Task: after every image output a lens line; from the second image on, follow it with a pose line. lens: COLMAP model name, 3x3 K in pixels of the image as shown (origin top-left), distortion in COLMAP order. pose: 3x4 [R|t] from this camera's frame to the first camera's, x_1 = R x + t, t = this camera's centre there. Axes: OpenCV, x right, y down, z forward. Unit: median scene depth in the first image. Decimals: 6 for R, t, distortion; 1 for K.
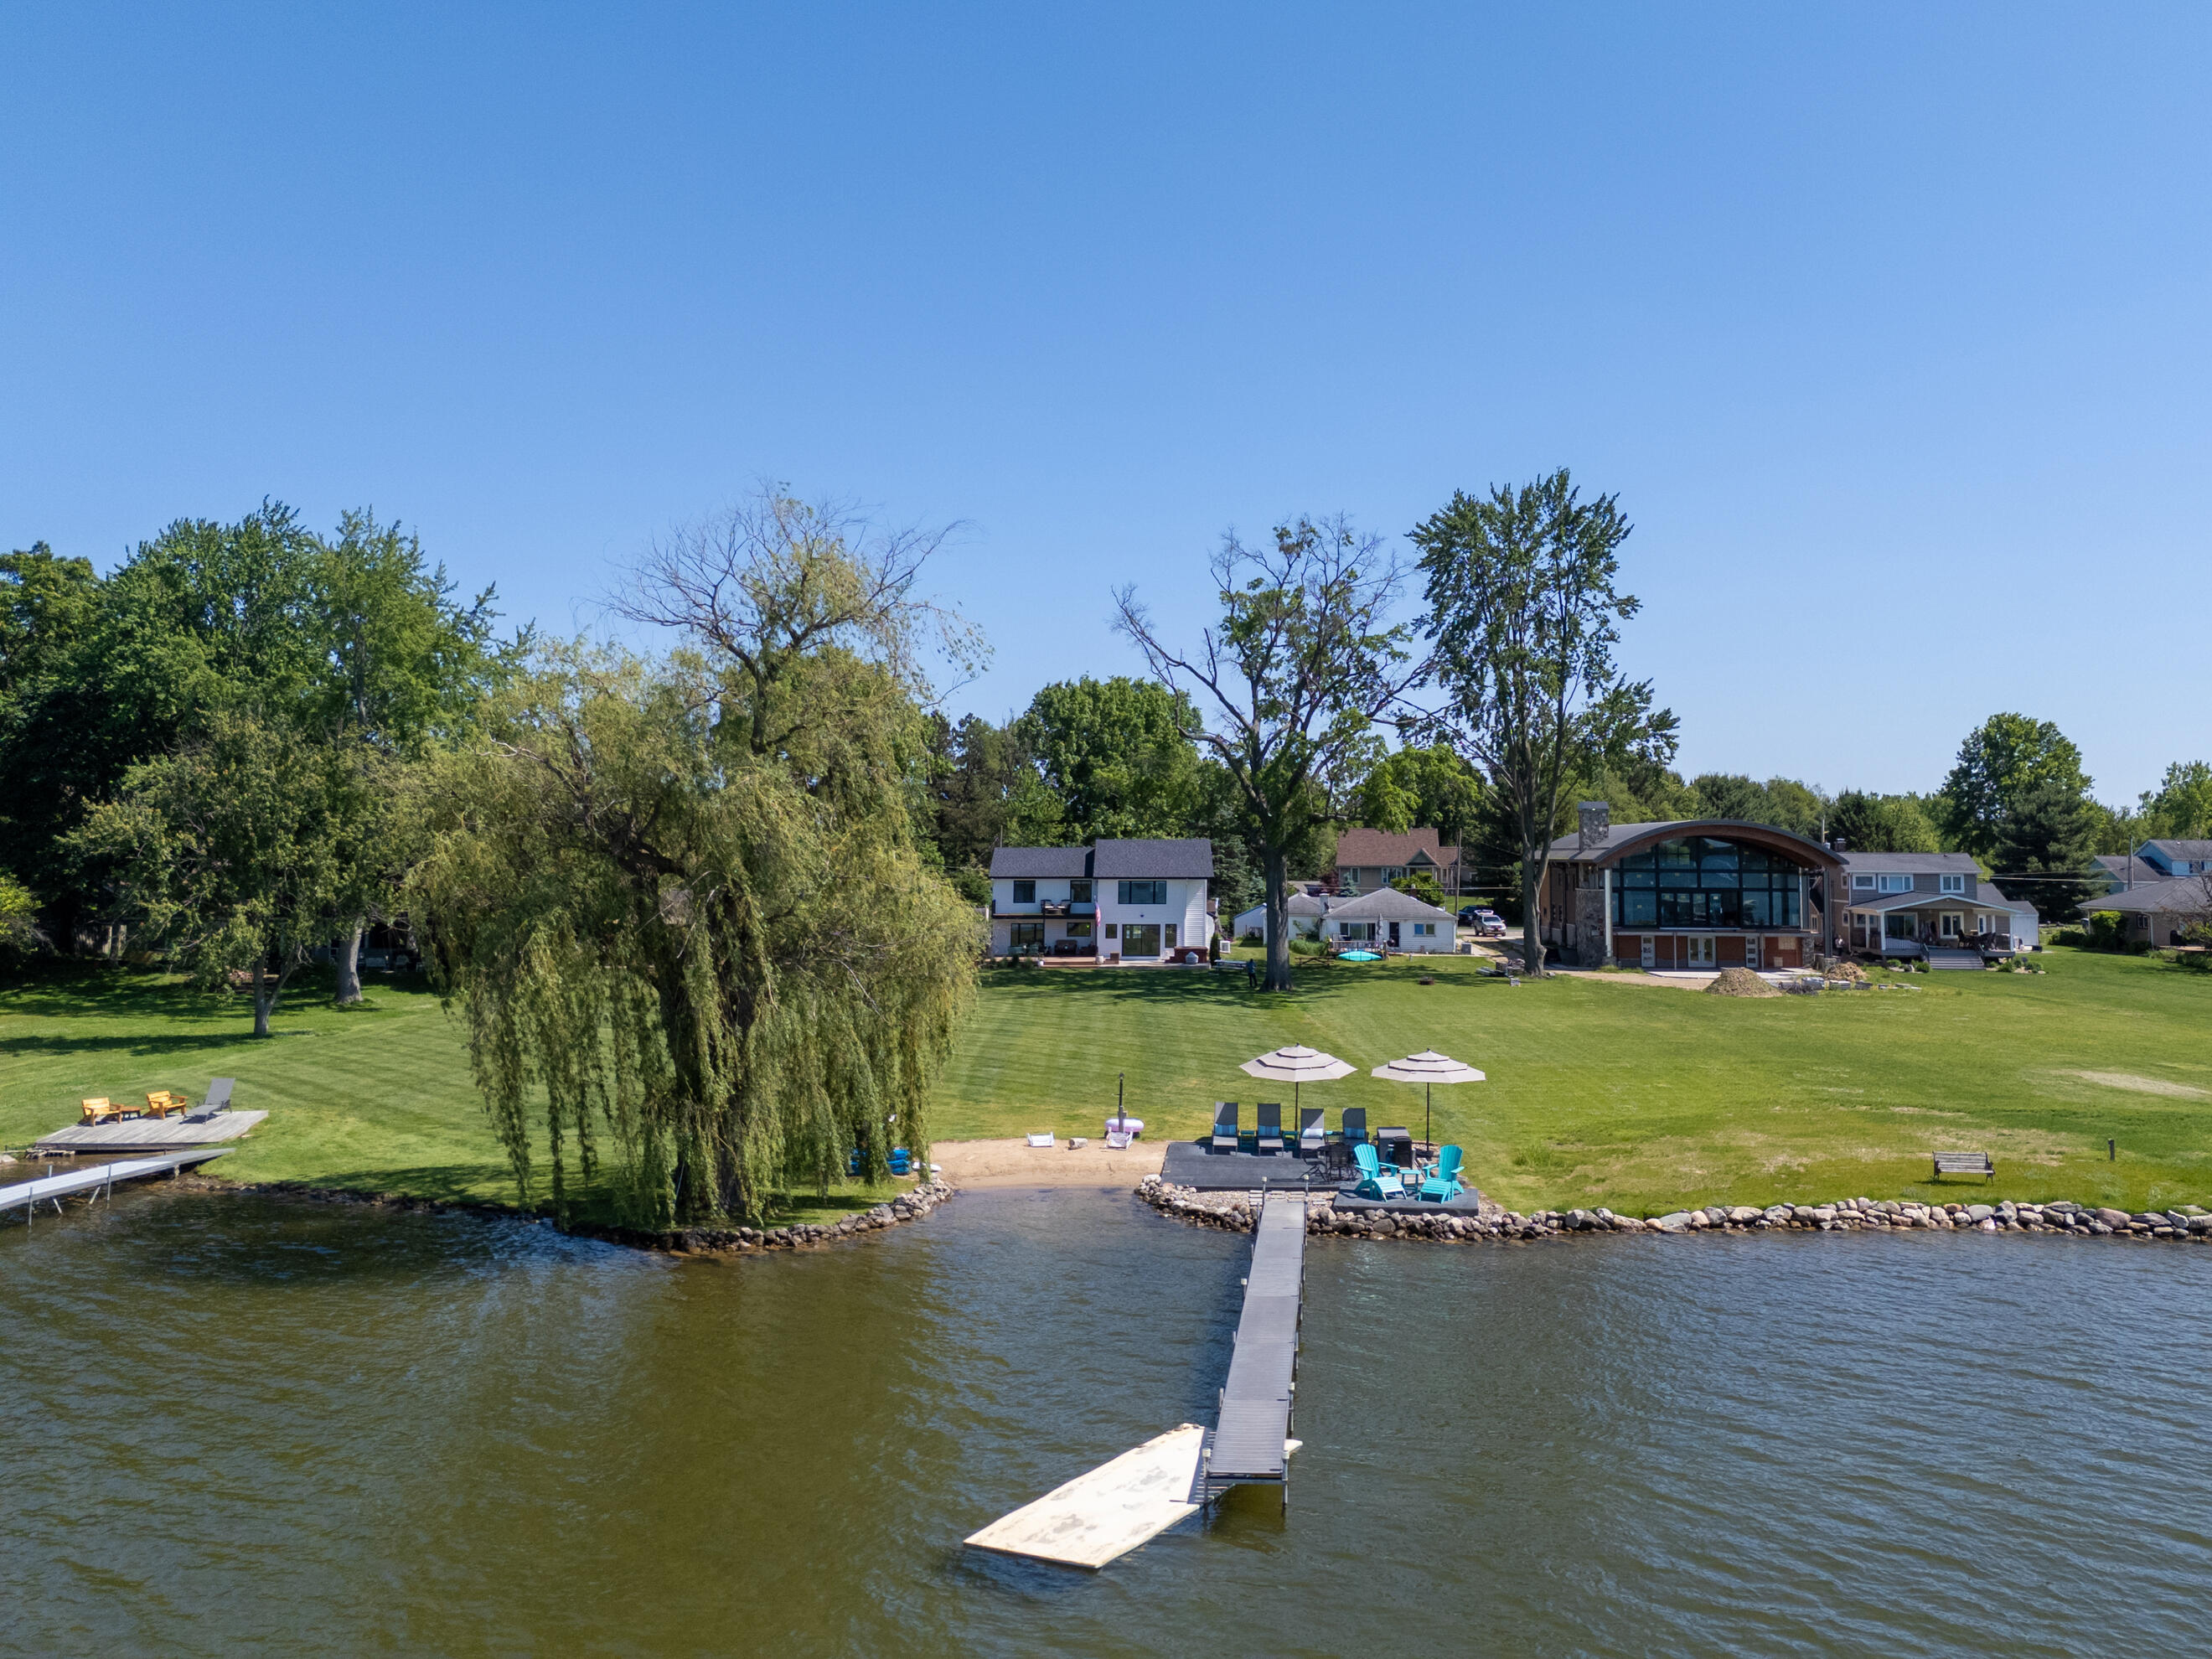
lens RADIAL K [[1510.3, 0, 1106.0], [0, 1510.3, 829.5], [0, 0, 1]] dist [0.096358, -0.001345]
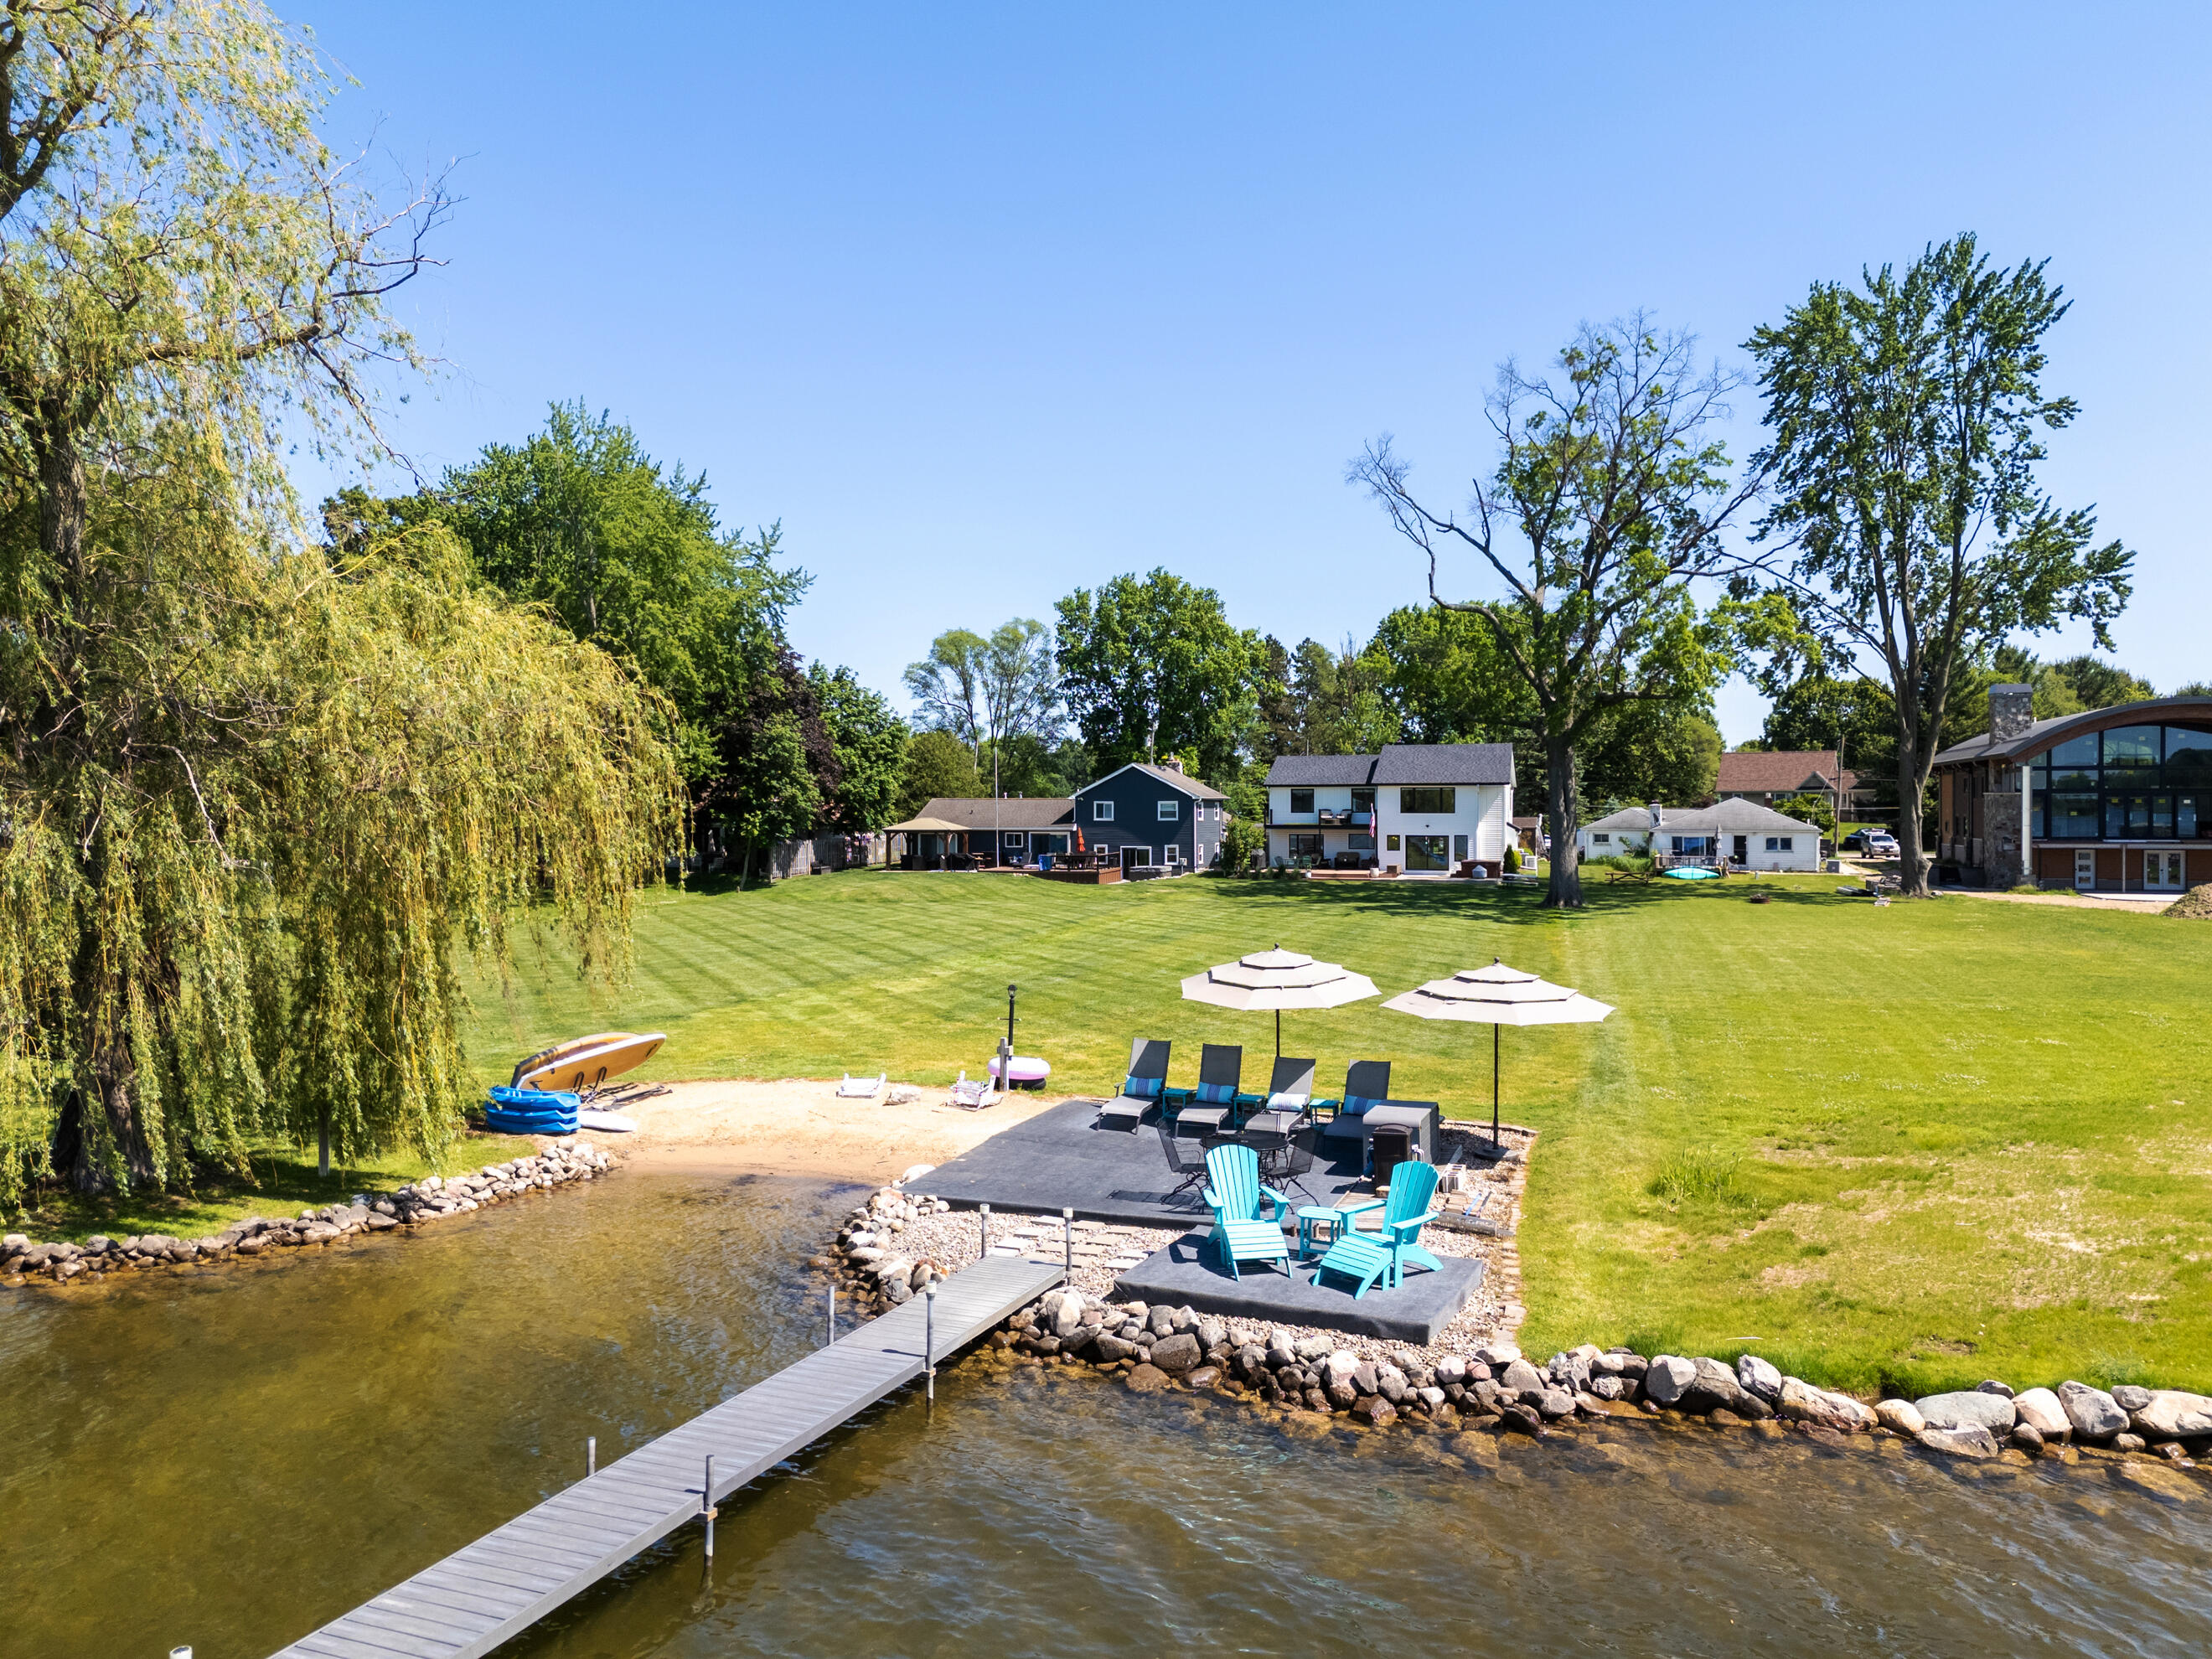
lens RADIAL K [[1364.9, 0, 1106.0], [0, 1364.9, 829.5], [0, 0, 1]] dist [0.083405, -0.038897]
pose [[0.961105, 0.003312, -0.276164, 0.079347], [0.008213, 0.999143, 0.040564, 0.029307], [0.276062, -0.041254, 0.960254, 0.186657]]
